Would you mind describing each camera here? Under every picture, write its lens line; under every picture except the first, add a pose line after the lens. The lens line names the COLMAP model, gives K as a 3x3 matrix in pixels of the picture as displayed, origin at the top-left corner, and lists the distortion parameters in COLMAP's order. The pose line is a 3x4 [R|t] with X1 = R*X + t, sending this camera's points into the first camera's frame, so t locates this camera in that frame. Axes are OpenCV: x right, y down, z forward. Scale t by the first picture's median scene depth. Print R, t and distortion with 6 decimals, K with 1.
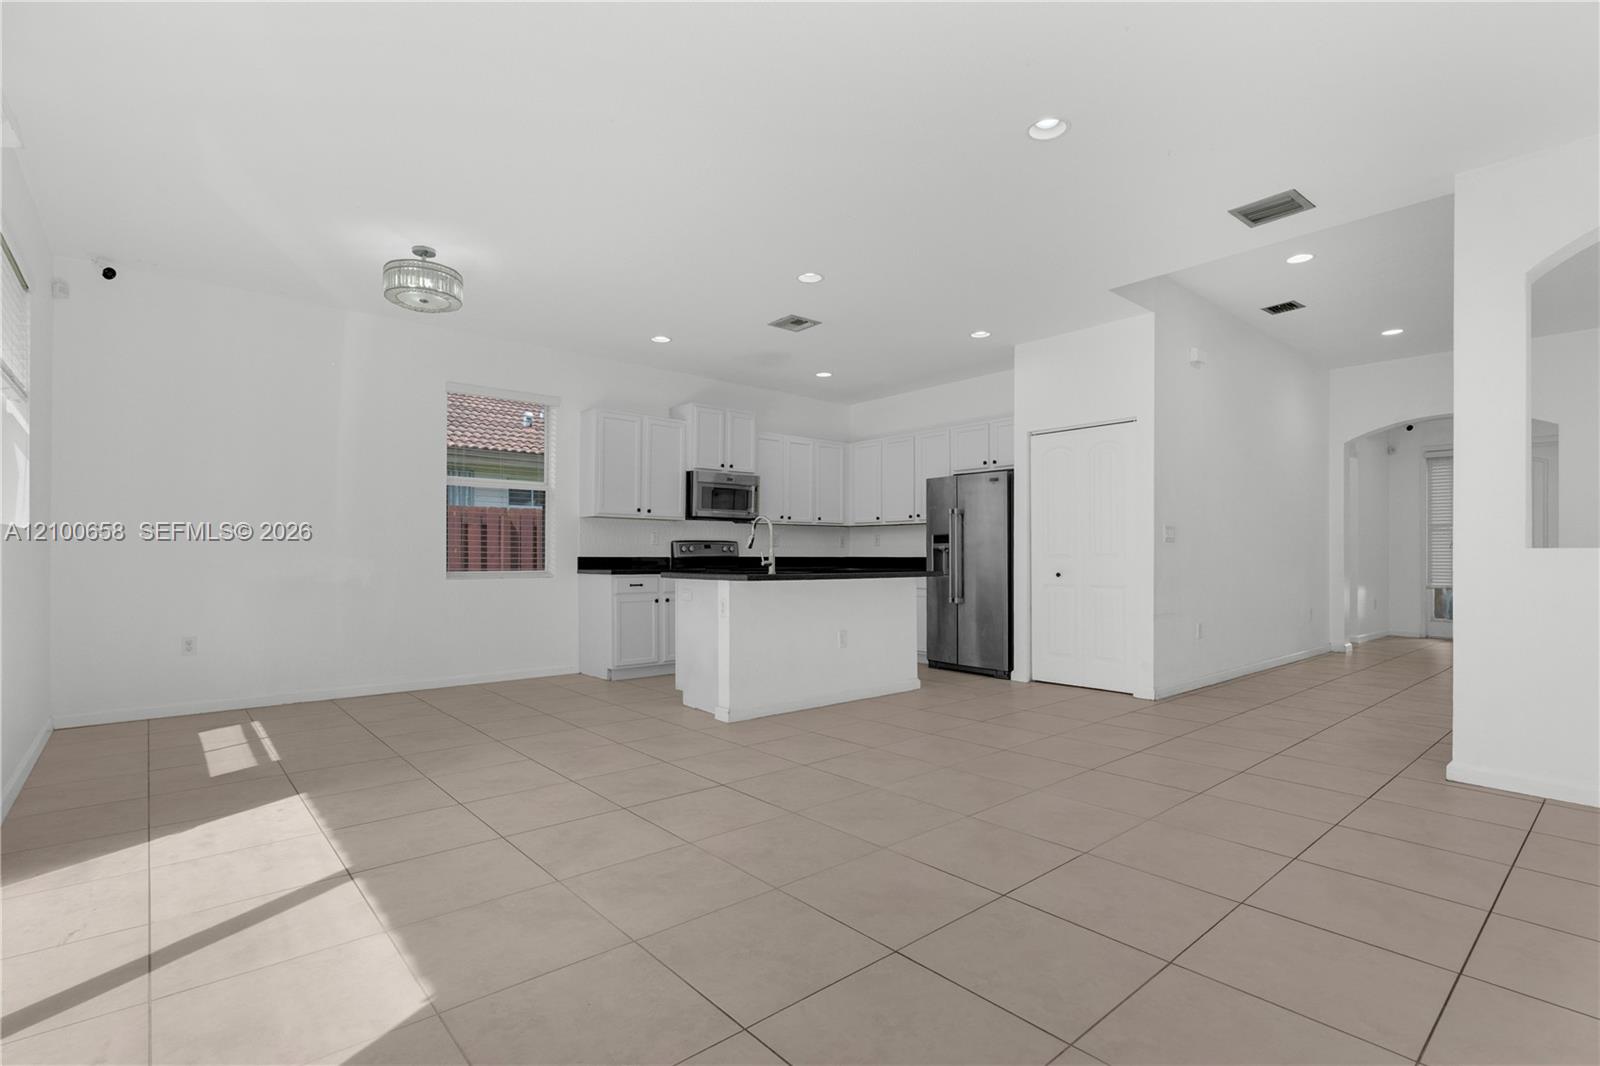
lens RADIAL K [[752.6, 0, 790.4], [0, 752.6, 544.6], [0, 0, 1]] dist [-0.000745, -0.000693]
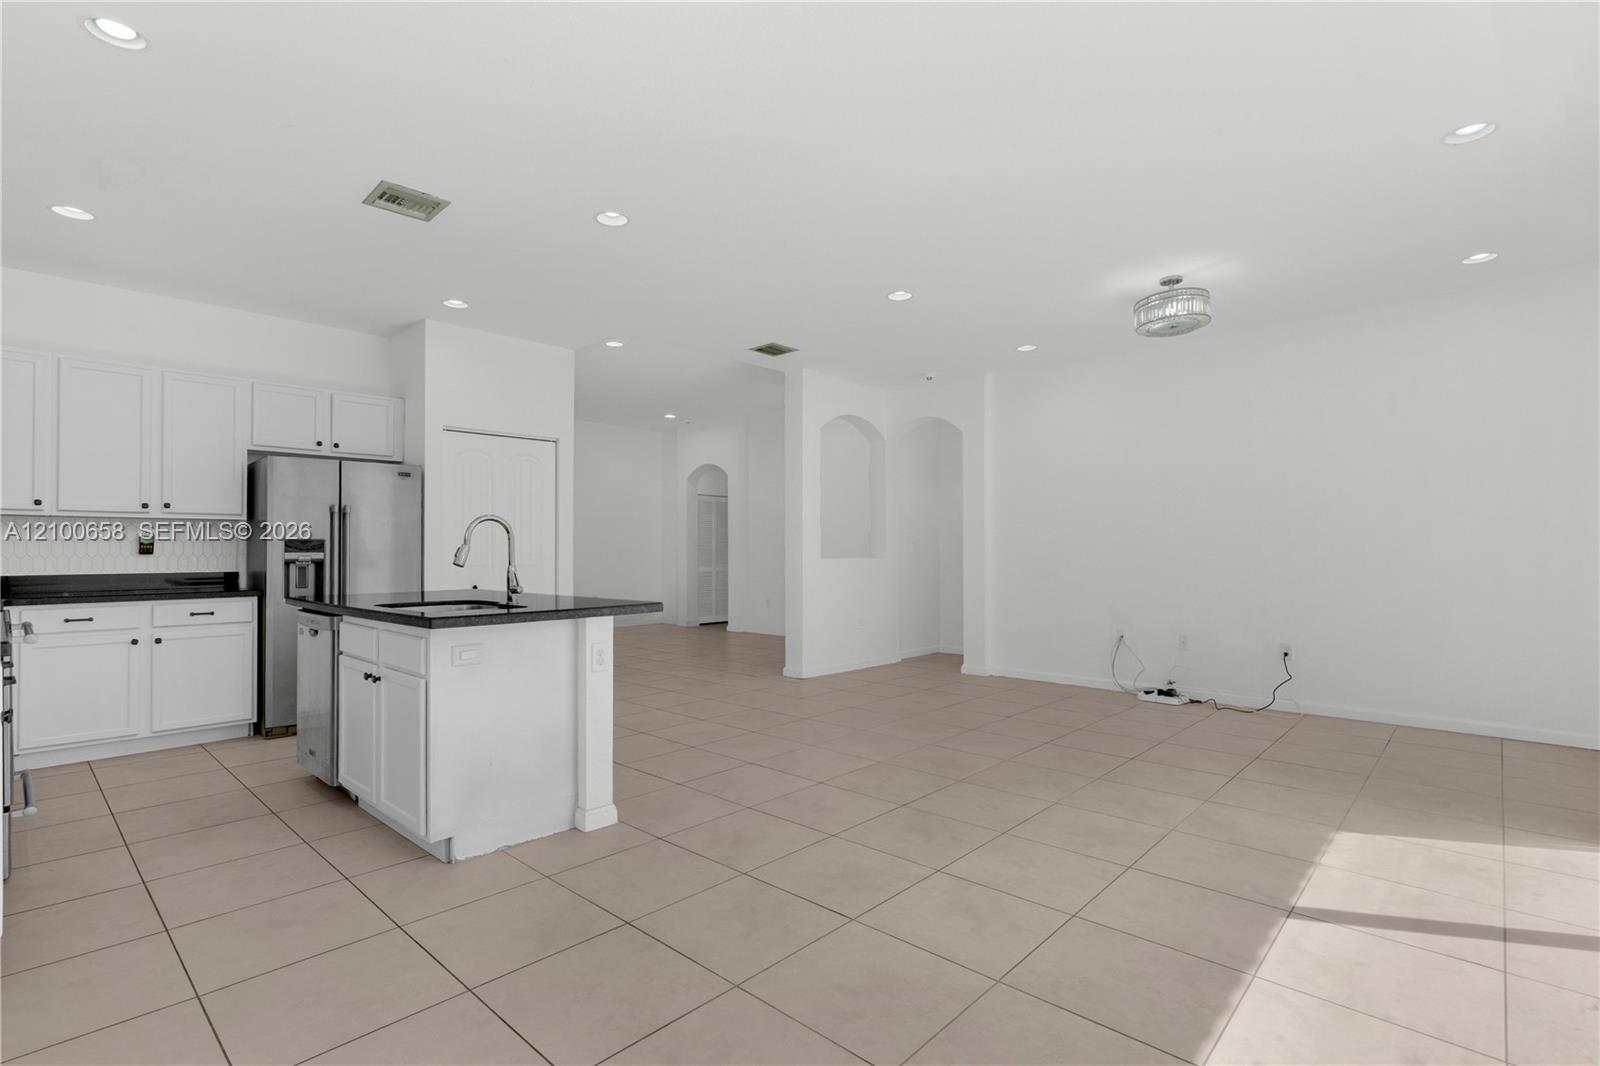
lens RADIAL K [[752.6, 0, 787.8], [0, 752.6, 540.1], [0, 0, 1]] dist [-0.000745, -0.000693]
pose [[-0.107498, 0.013500, 0.994114, -1.510590], [-0.013848, 0.999790, -0.015074, -0.022803], [-0.994109, -0.015387, -0.107289, 1.783714]]
